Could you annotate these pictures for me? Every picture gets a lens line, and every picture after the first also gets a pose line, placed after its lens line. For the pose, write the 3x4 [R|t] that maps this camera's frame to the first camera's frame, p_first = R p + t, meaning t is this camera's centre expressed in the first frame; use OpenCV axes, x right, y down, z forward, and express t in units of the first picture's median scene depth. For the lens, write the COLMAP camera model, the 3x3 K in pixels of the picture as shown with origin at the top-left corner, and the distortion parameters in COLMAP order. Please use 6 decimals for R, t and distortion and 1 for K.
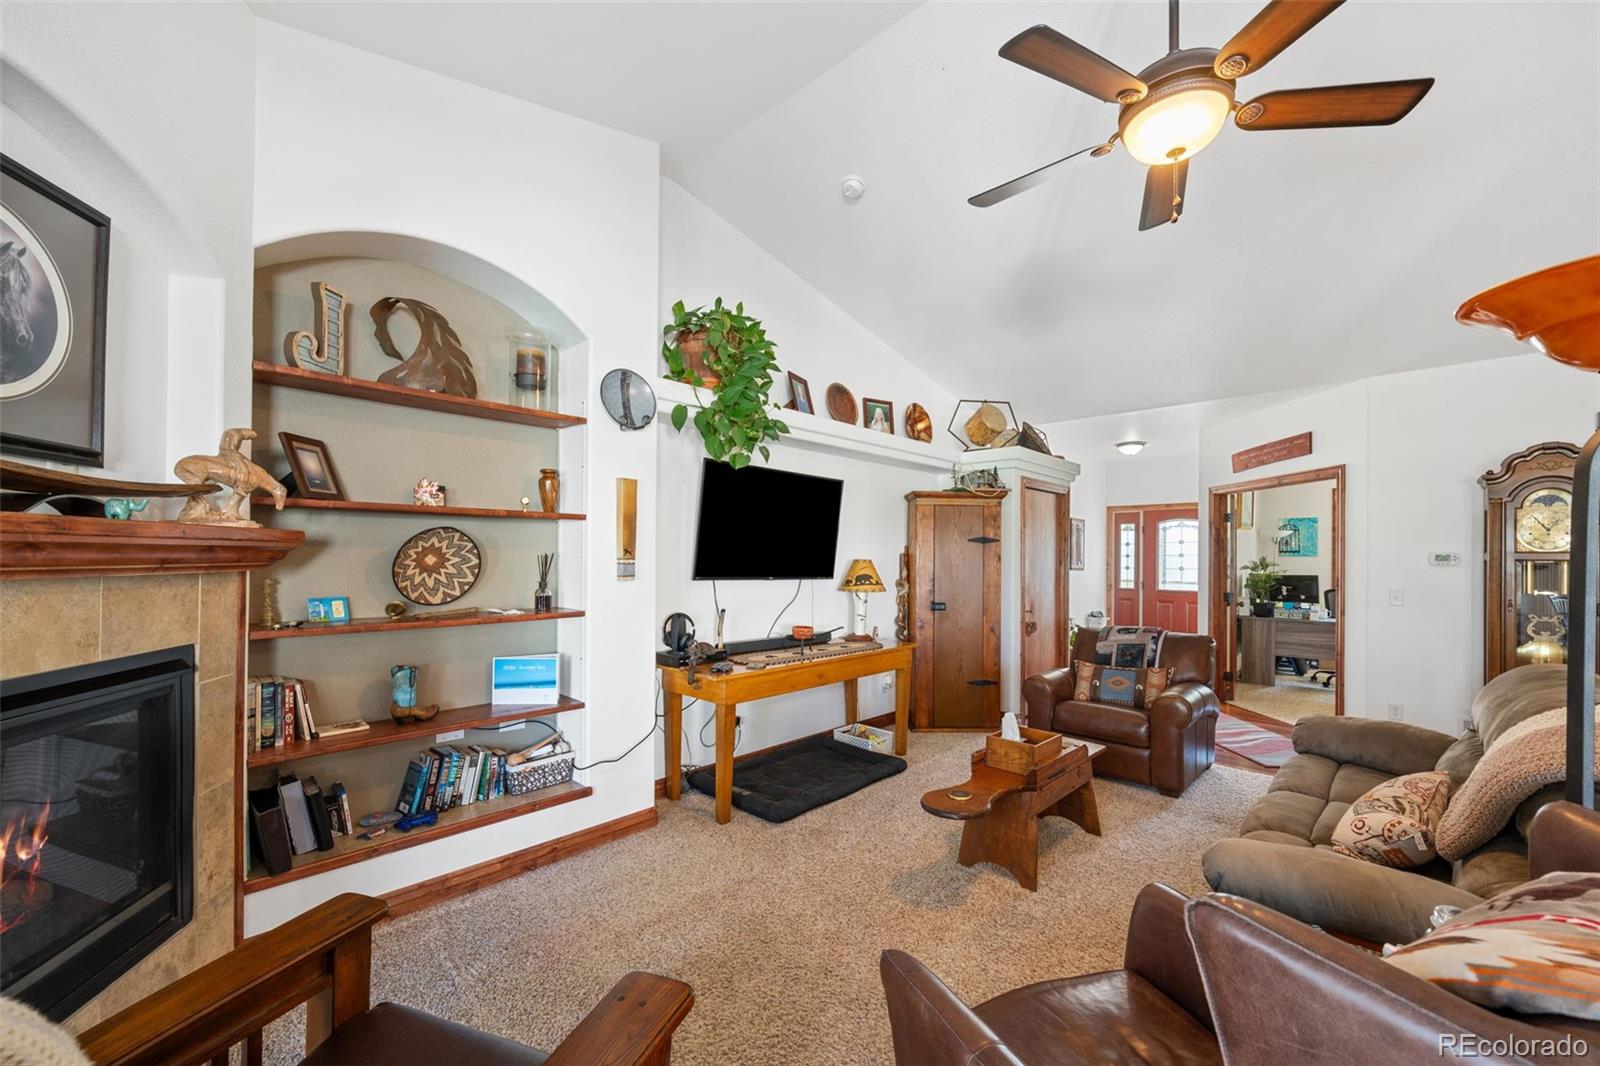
lens RADIAL K [[644.6, 0, 800.4], [0, 644.6, 550.7], [0, 0, 1]] dist [0.001002, 0.000101]
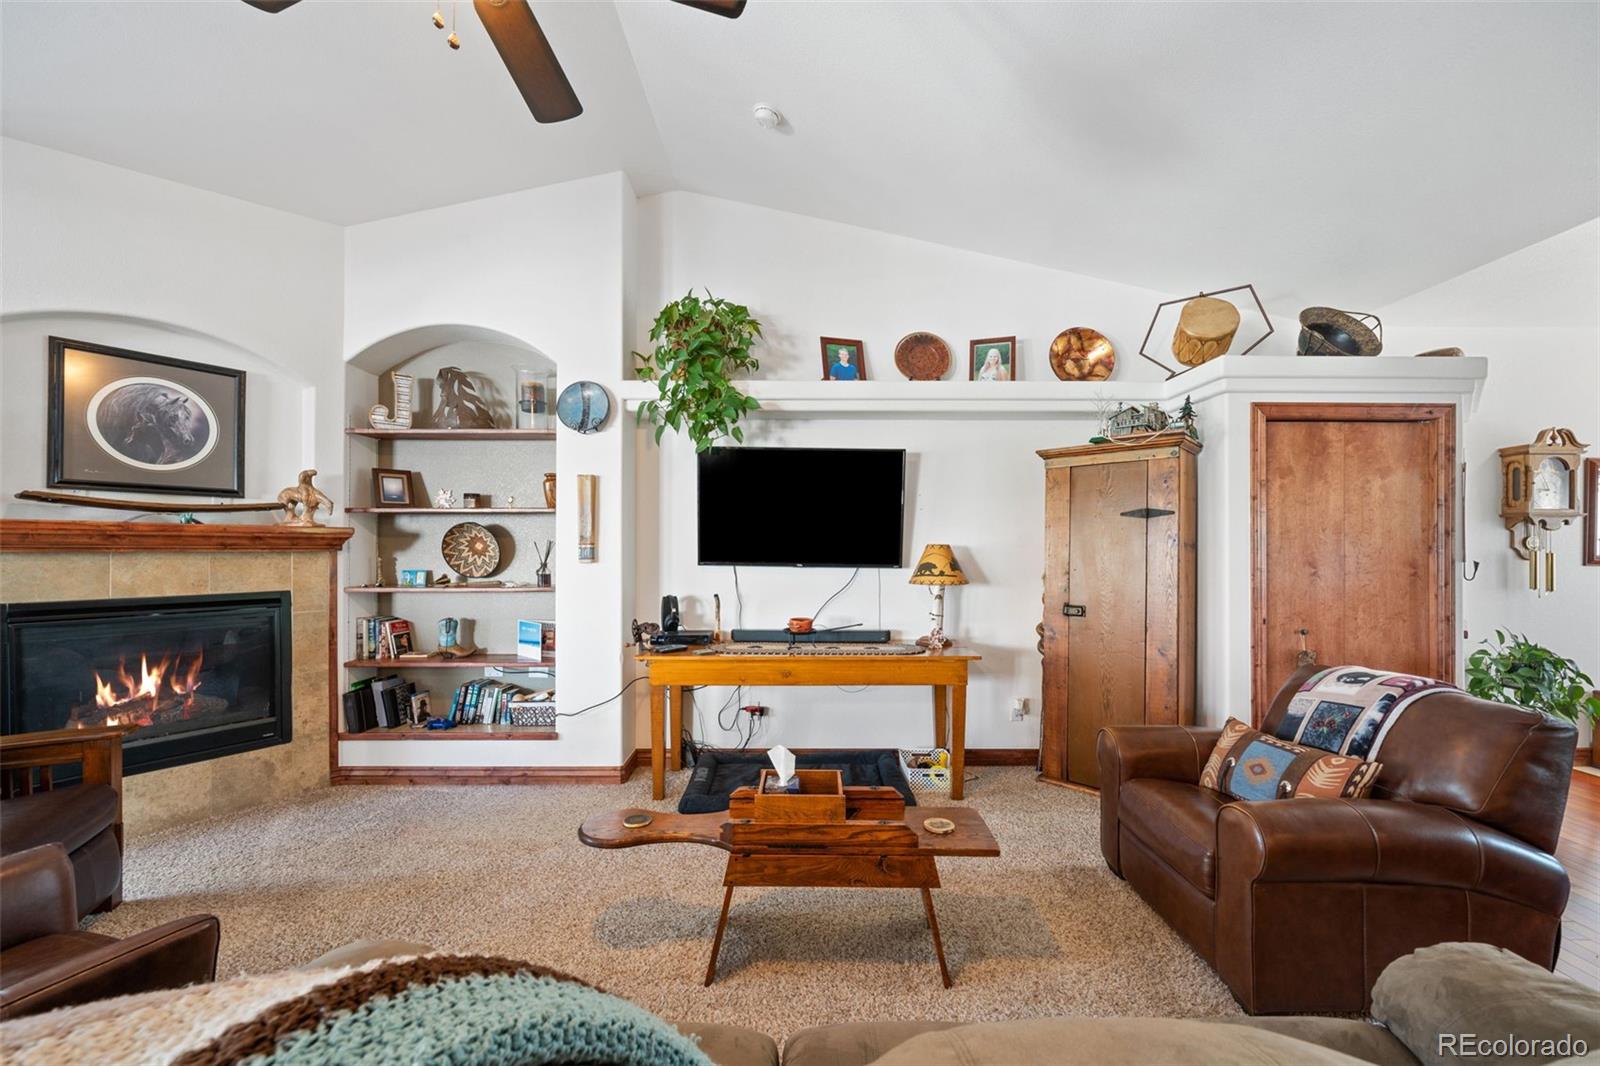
lens RADIAL K [[638.5, 0, 808.0], [0, 638.5, 544.3], [0, 0, 1]] dist [-0.002529, -0.000049]
pose [[0.687194, -0.013207, -0.726354, 0.712568], [0.011130, 0.999909, -0.007650, 0.022295], [0.726389, -0.002827, 0.687278, 0.426055]]
